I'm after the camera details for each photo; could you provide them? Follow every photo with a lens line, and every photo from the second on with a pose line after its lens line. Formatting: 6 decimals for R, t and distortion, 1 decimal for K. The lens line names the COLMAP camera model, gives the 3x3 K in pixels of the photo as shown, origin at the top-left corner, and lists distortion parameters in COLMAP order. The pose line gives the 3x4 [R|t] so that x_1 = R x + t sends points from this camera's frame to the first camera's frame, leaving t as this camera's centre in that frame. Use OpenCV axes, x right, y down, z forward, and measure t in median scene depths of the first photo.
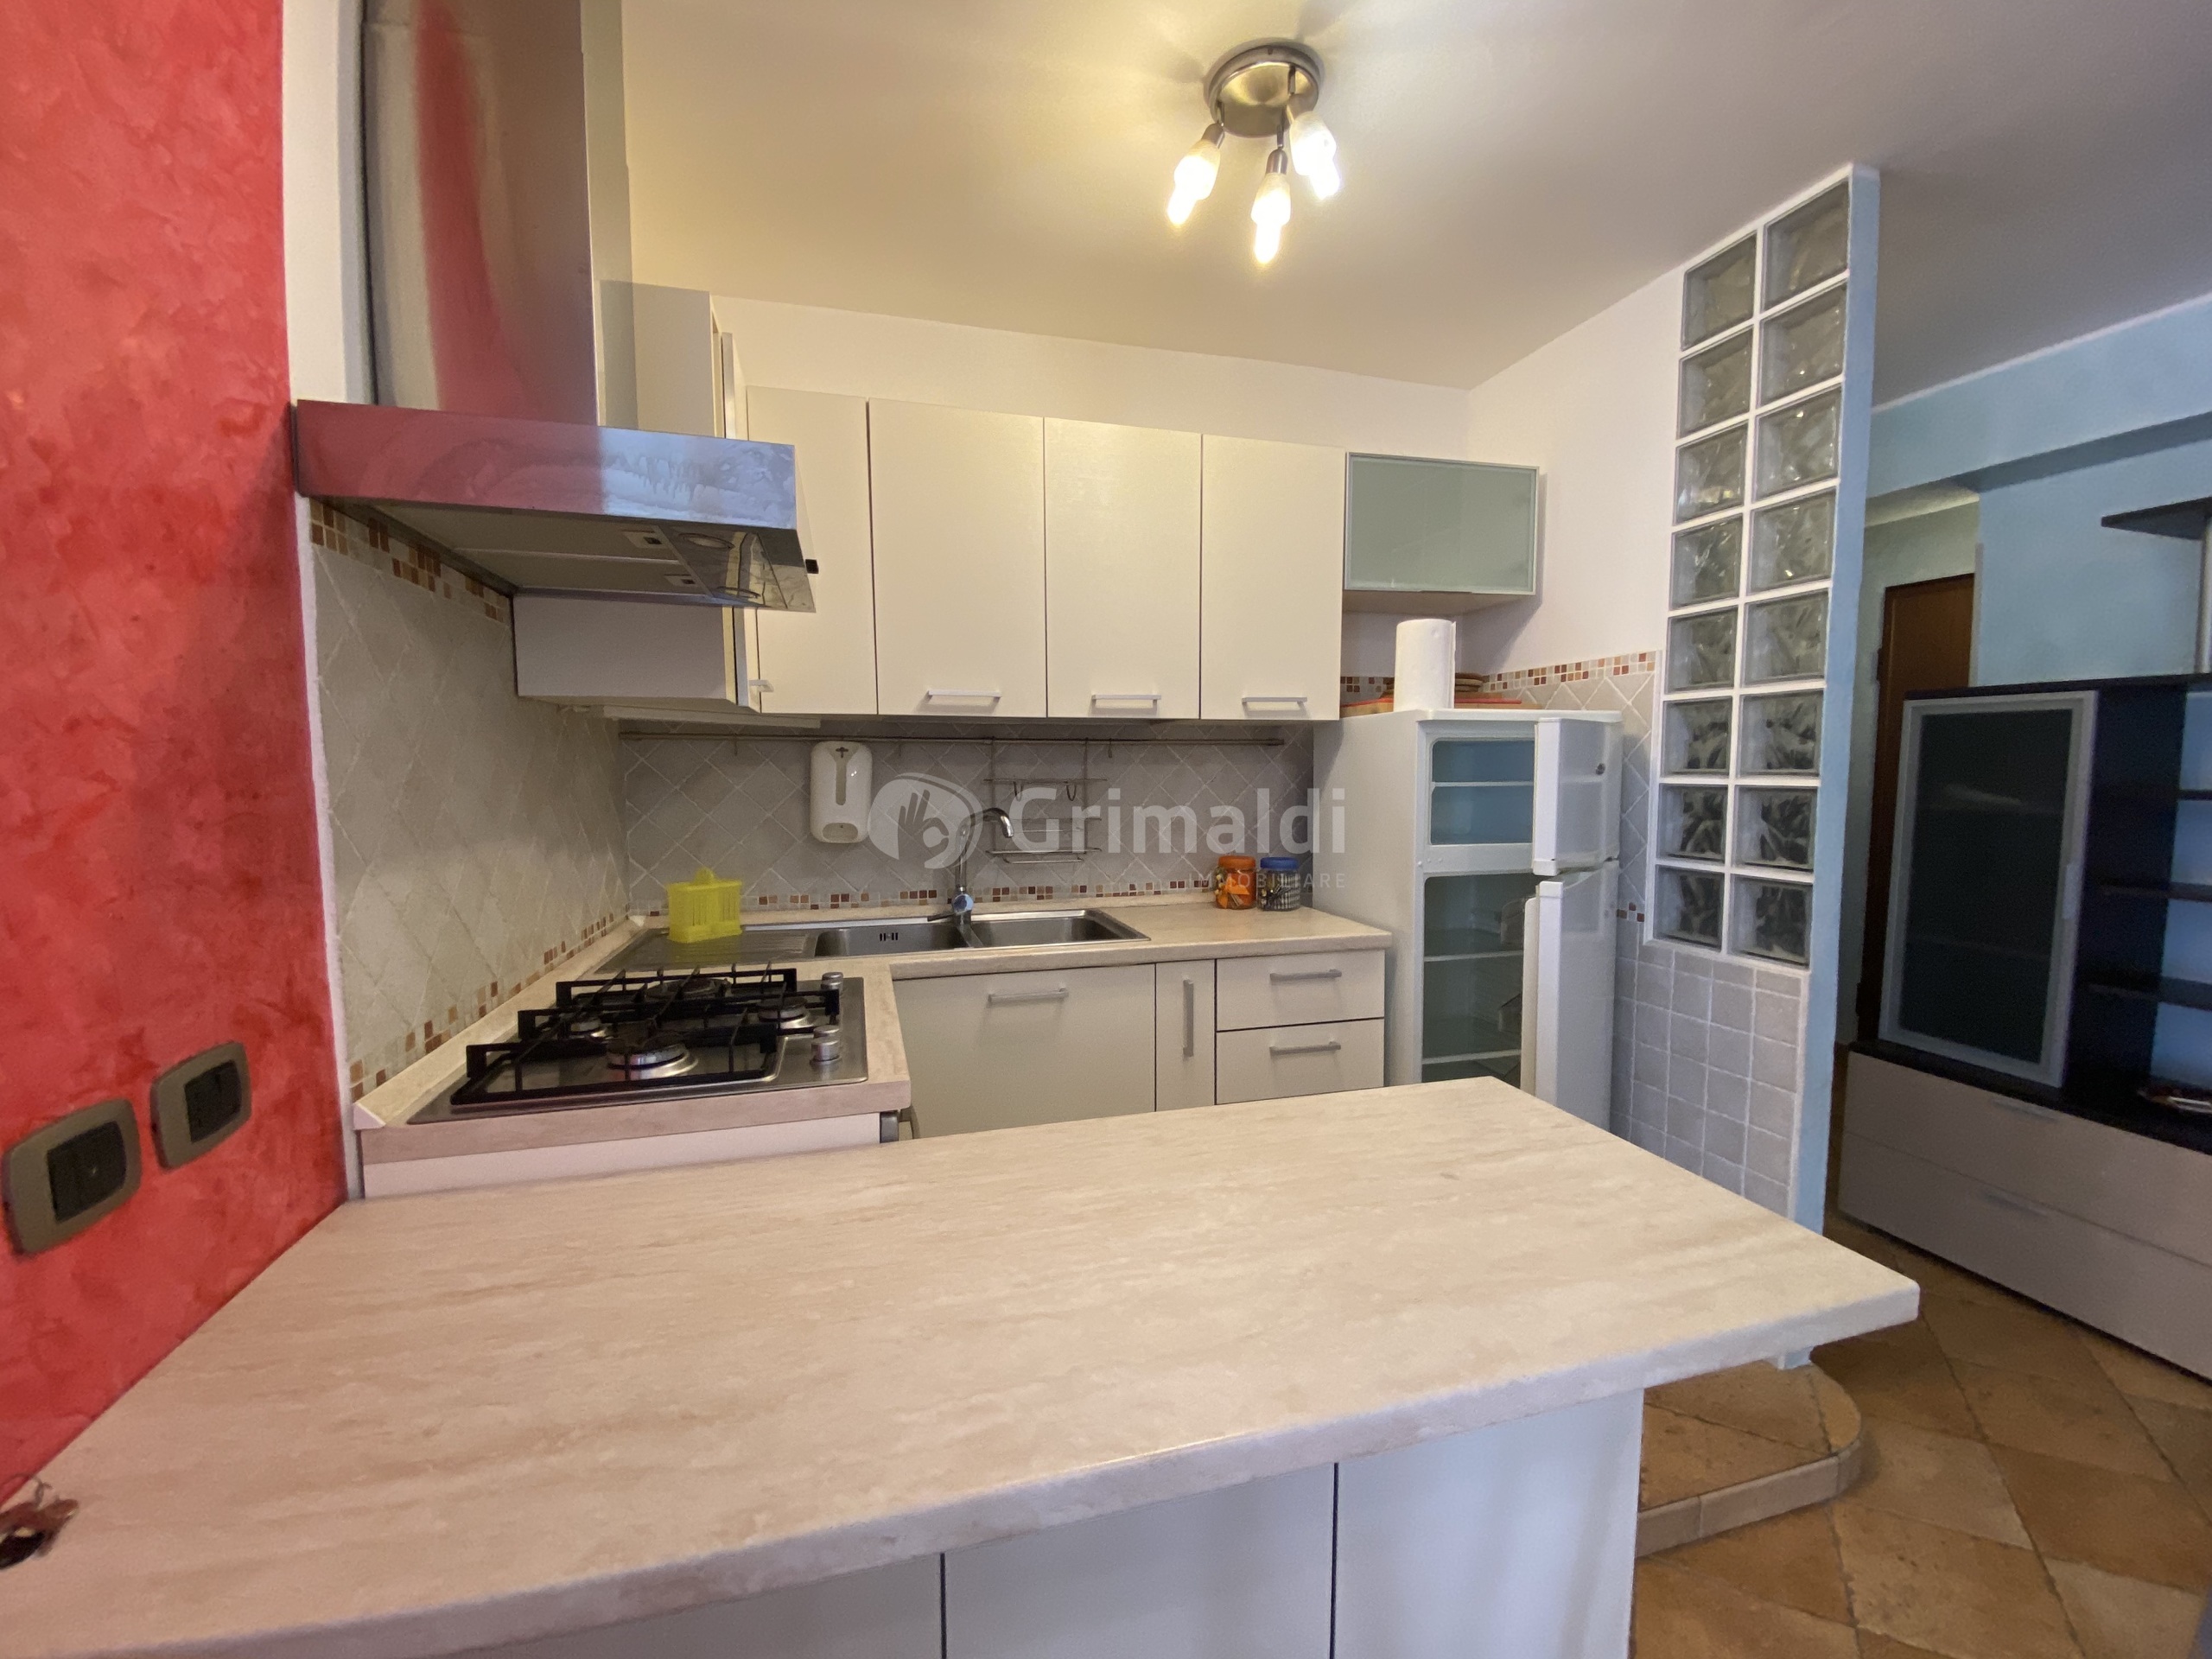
lens RADIAL K [[896.0, 0, 1100.3], [0, 896.0, 829.4], [0, 0, 1]] dist [-0.004927, -0.011933]
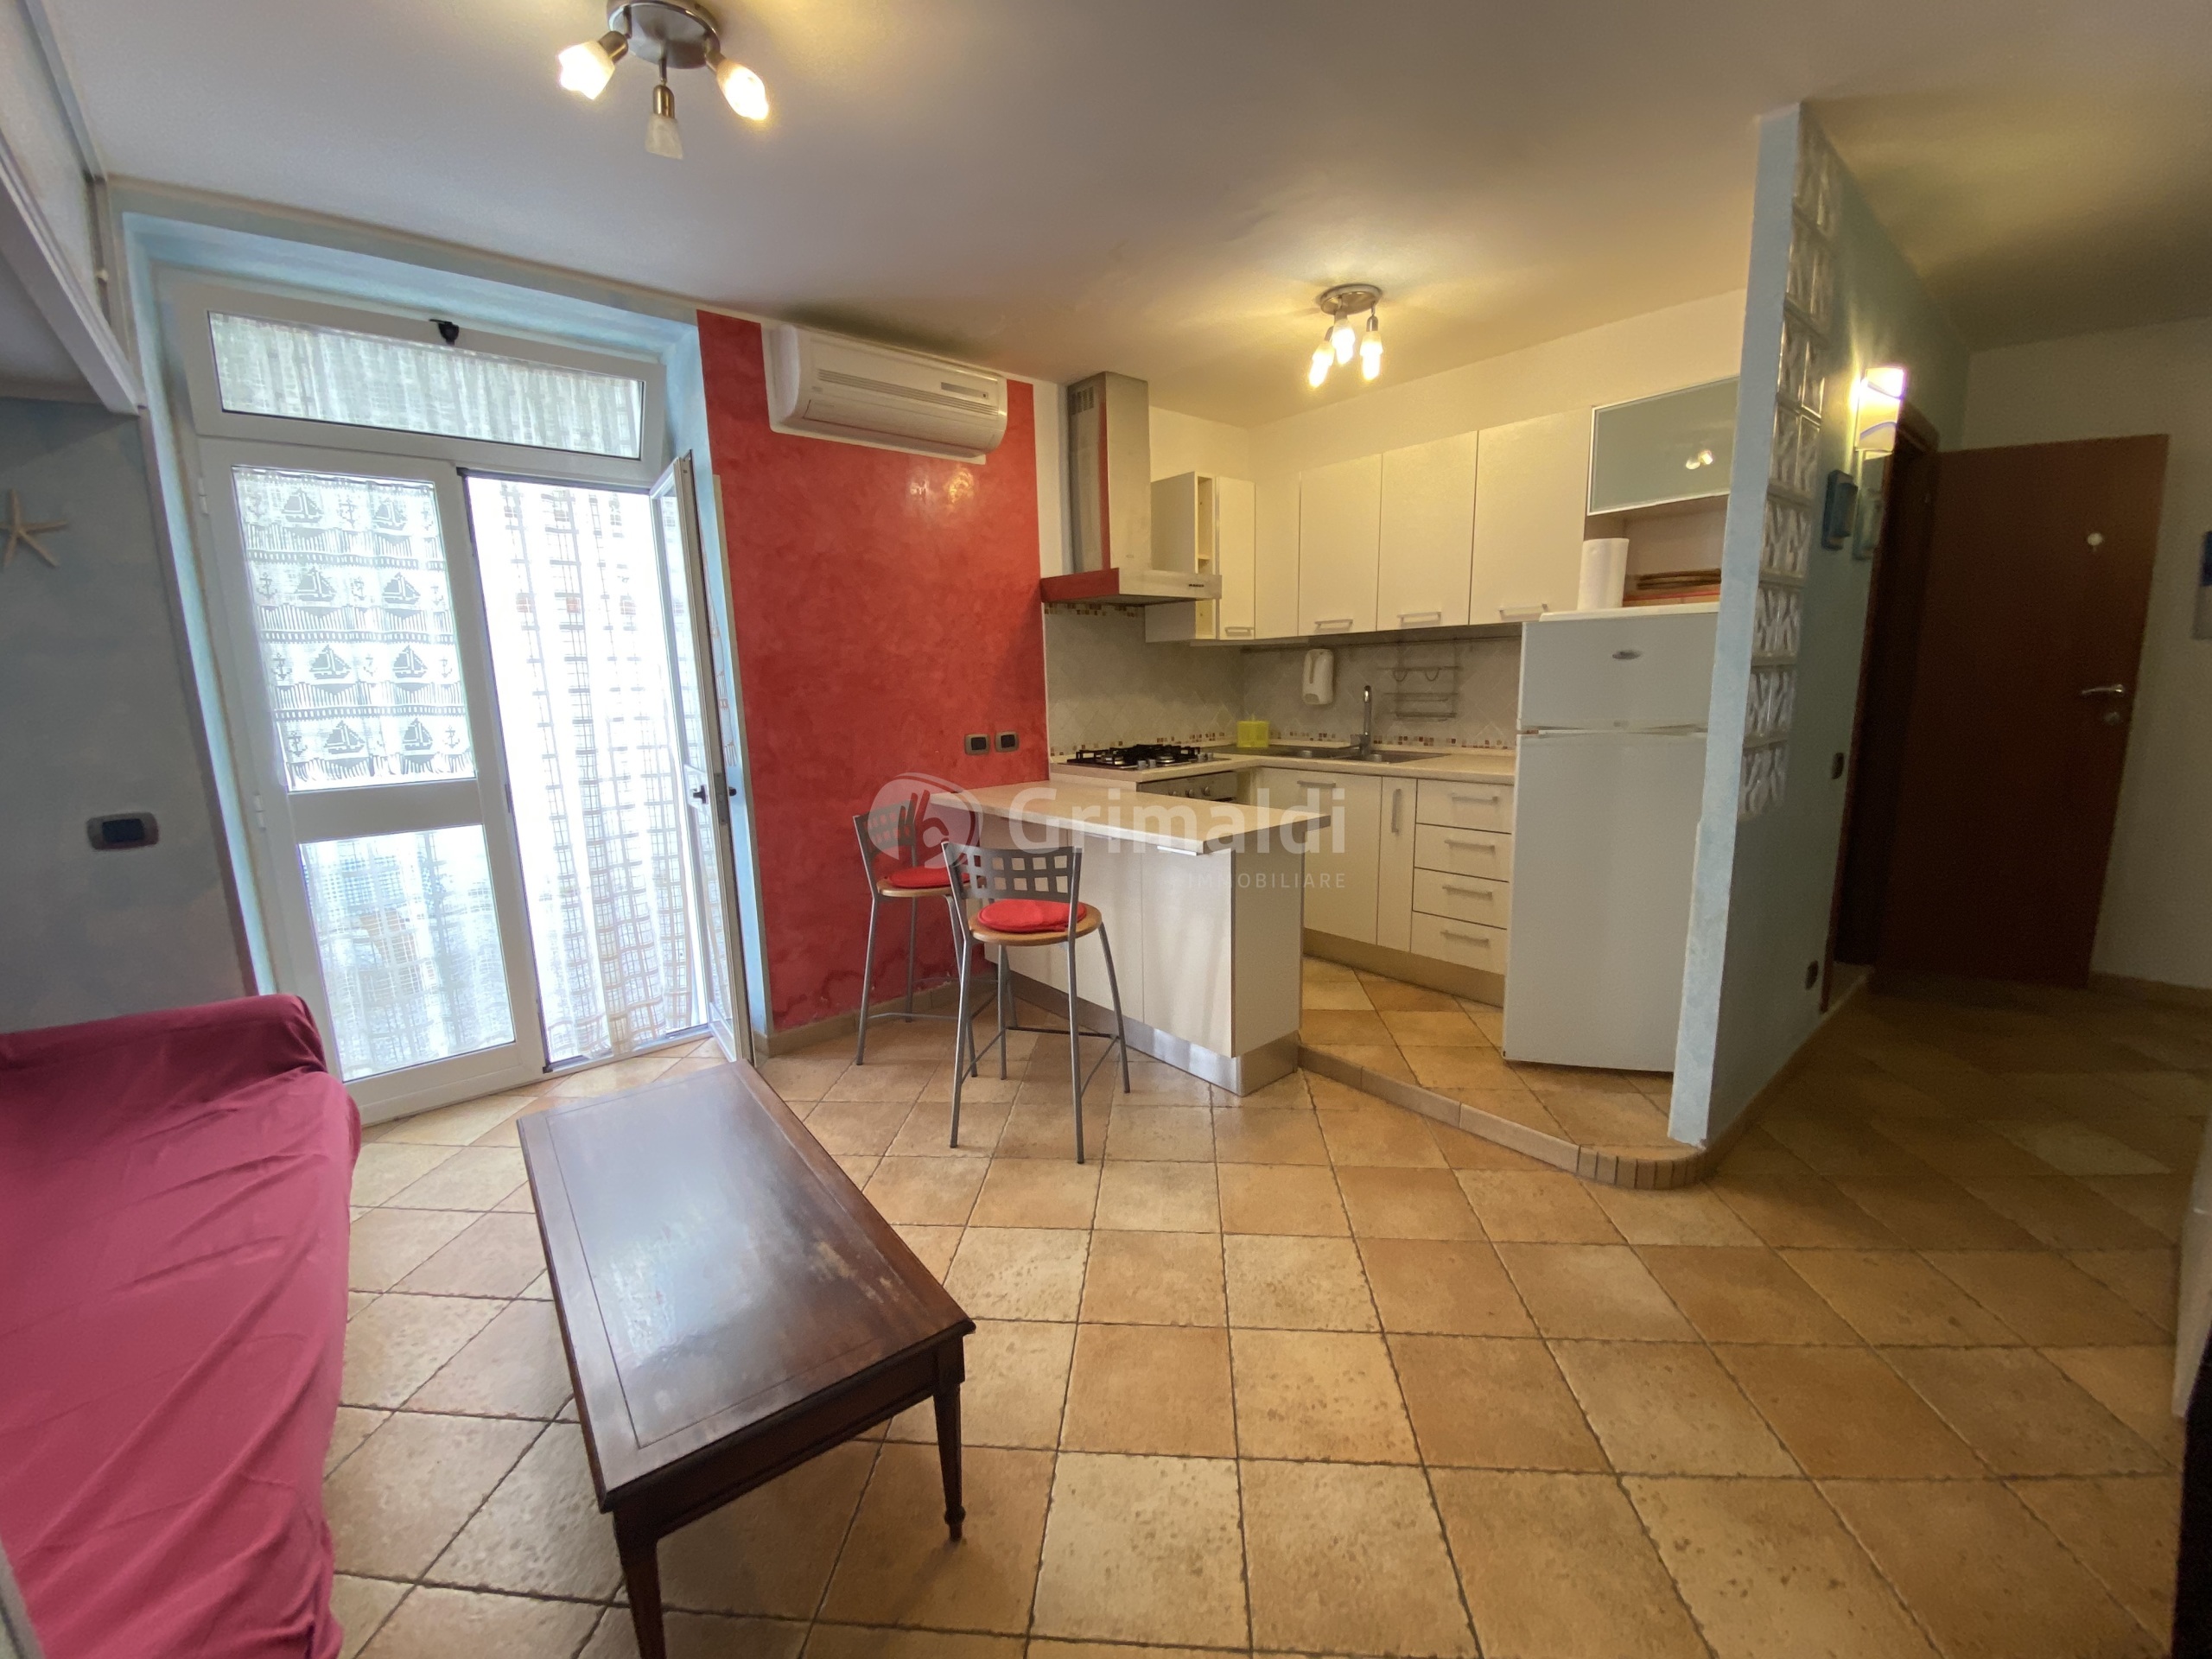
lens RADIAL K [[896.0, 0, 1108.5], [0, 896.0, 839.7], [0, 0, 1]] dist [-0.004927, -0.011933]
pose [[0.398183, 0.153633, -0.904349, 1.457146], [-0.036372, 0.987744, 0.151786, 0.029214], [0.916585, -0.027546, 0.398891, -0.183176]]
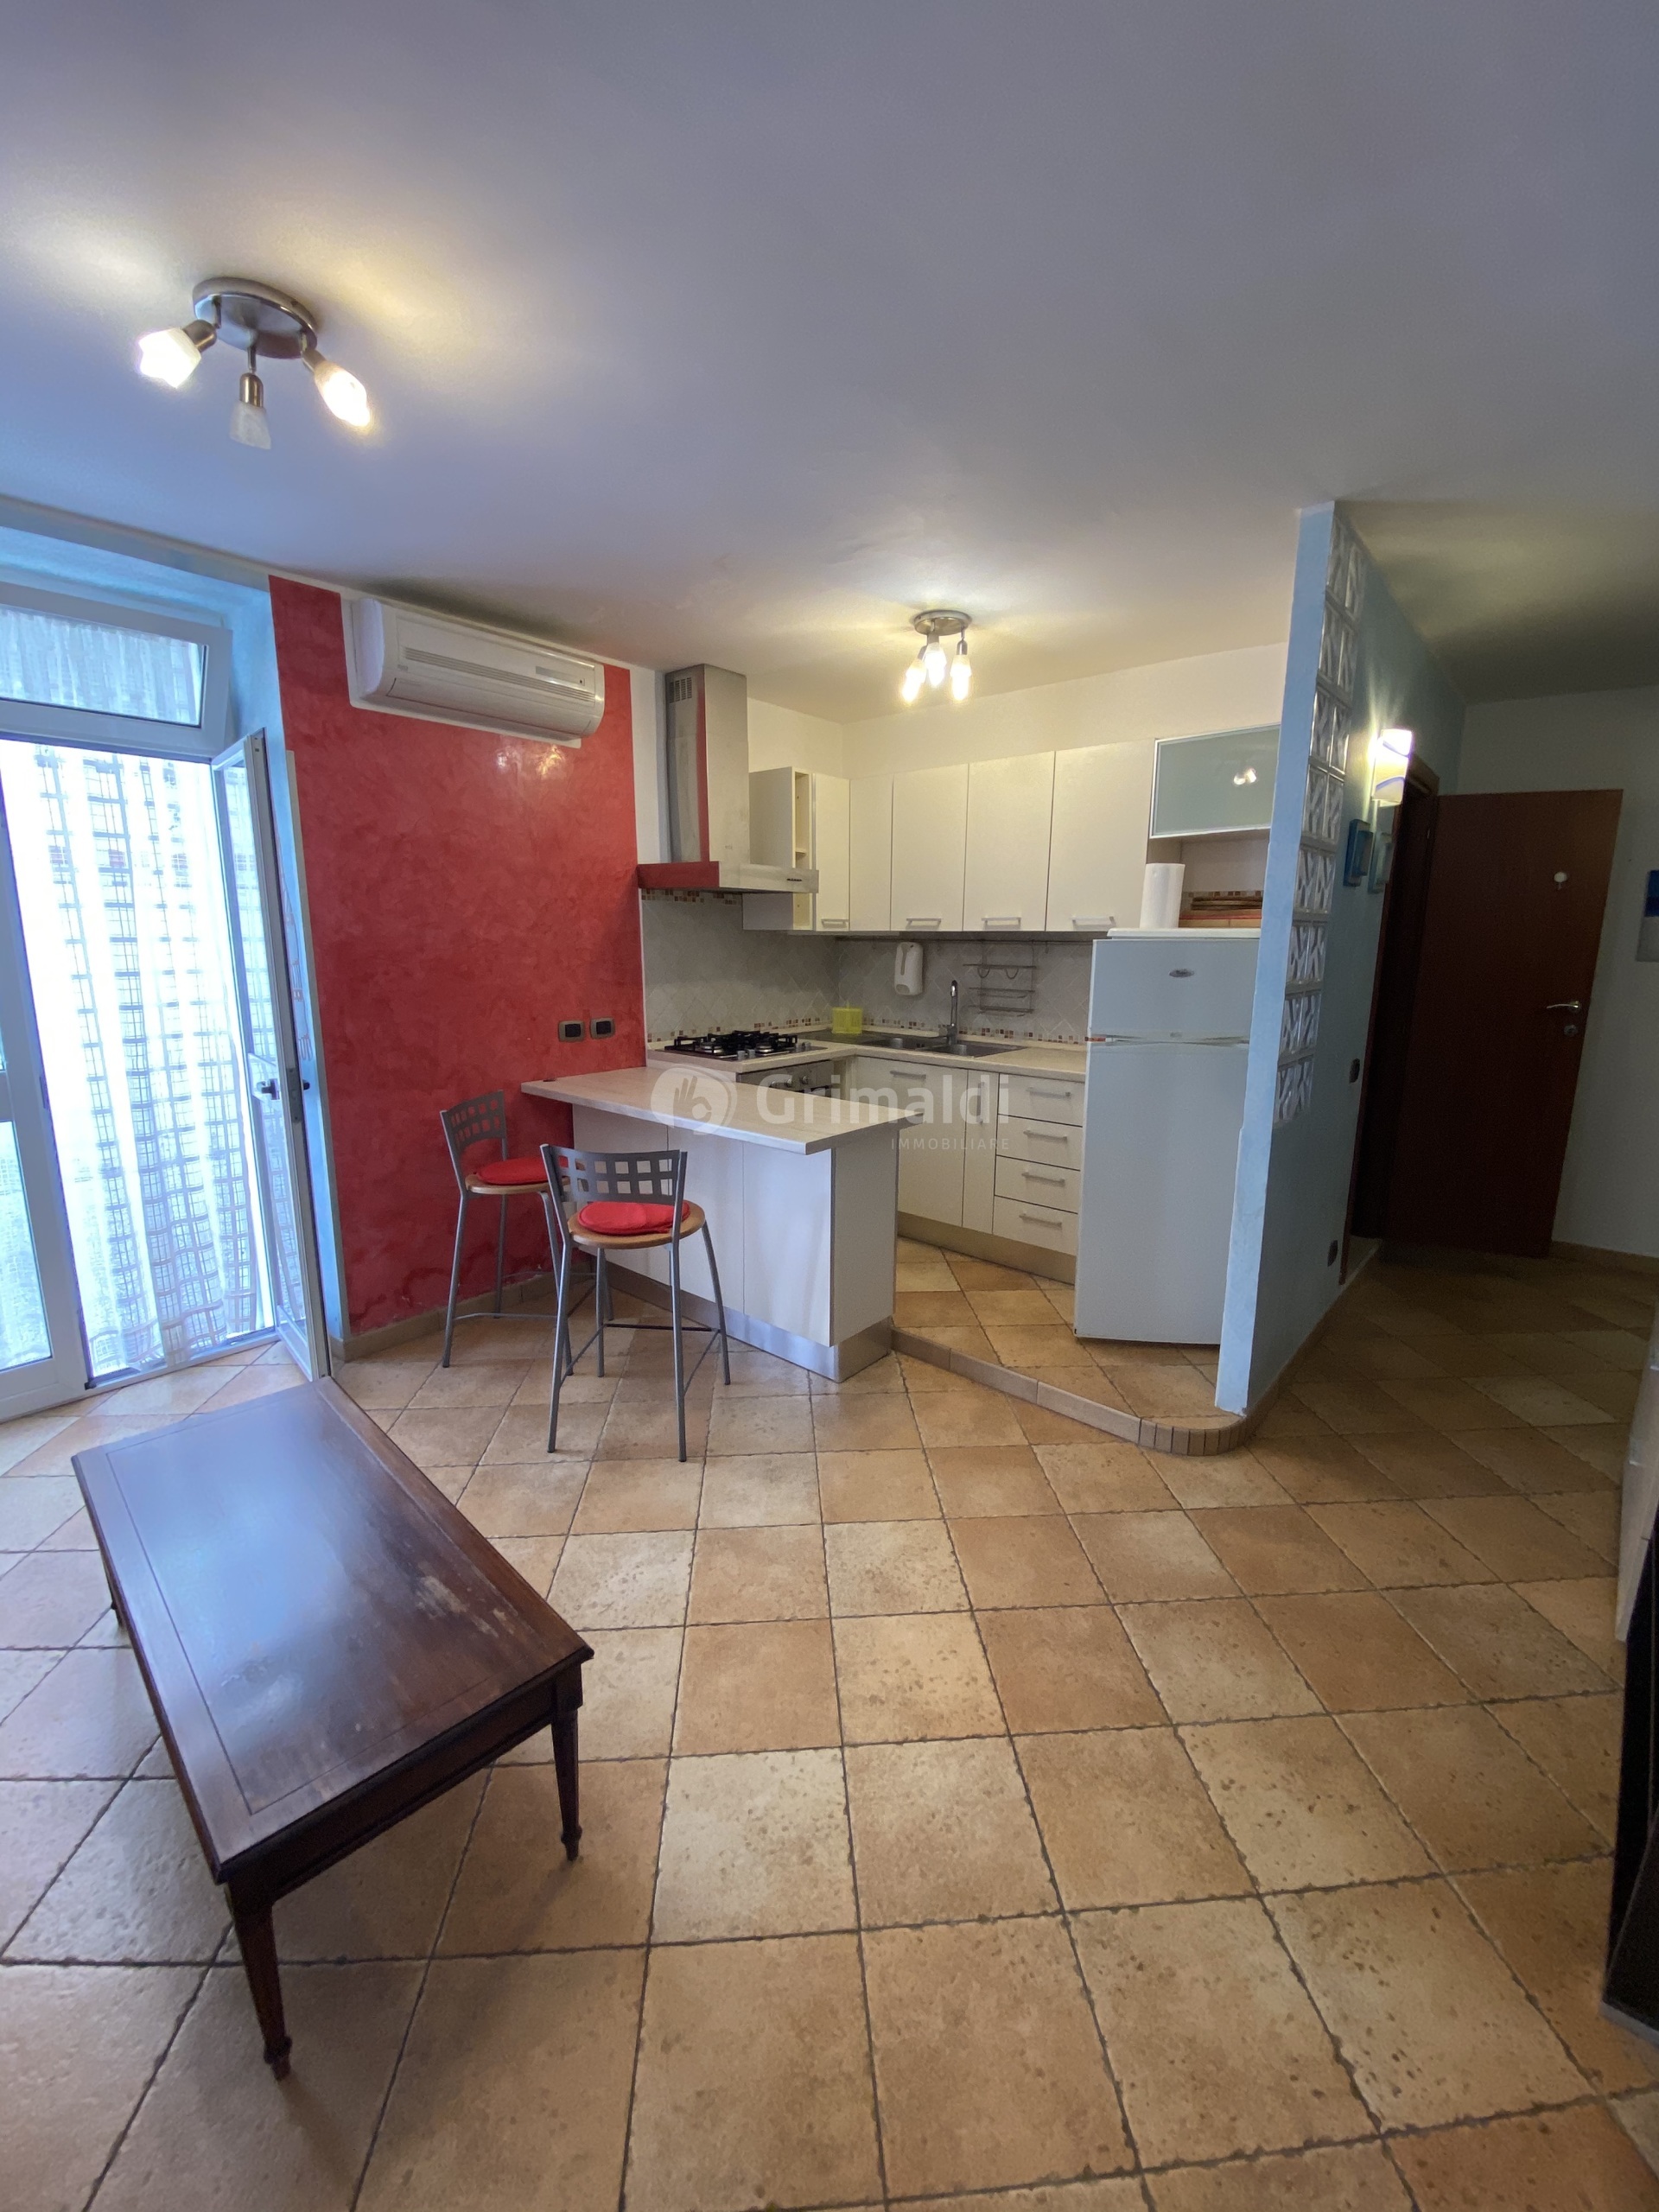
lens RADIAL K [[896.0, 0, 843.7], [0, 896.0, 1103.6], [0, 0, 1]] dist [-0.004927, -0.011933]
pose [[0.541554, 0.159869, -0.825325, 1.471203], [-0.064161, 0.986748, 0.149037, -0.037627], [0.838214, -0.027758, 0.544634, -0.218817]]
